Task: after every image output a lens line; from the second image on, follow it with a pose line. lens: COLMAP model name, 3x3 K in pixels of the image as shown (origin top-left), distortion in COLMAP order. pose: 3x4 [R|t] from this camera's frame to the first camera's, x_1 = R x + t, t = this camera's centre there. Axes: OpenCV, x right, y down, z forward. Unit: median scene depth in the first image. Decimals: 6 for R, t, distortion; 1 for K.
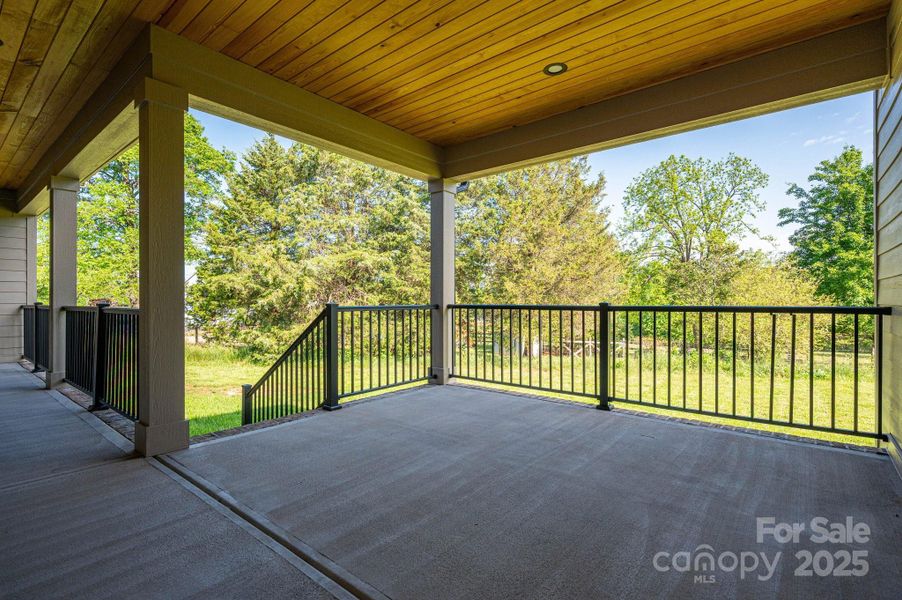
lens RADIAL K [[444.7, 0, 446.4], [0, 444.7, 299.6], [0, 0, 1]] dist [0.000615, 0.000294]
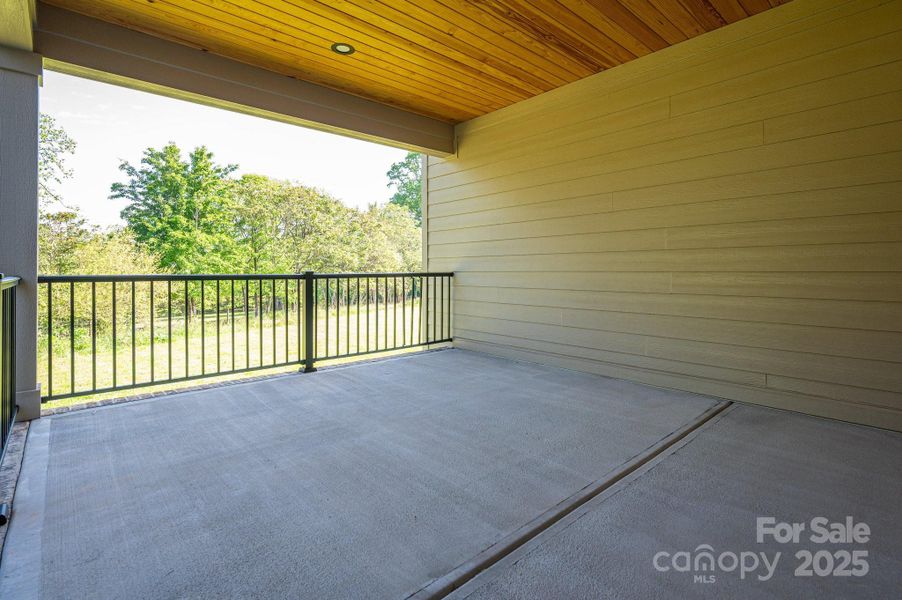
lens RADIAL K [[451.2, 0, 430.3], [0, 451.2, 270.9], [0, 0, 1]] dist [-0.001564, -0.000086]
pose [[0.134888, 0.001113, 0.990860, -0.630400], [0.002837, 0.999995, -0.001509, 0.007504], [-0.990857, 0.003015, 0.134884, 0.525969]]
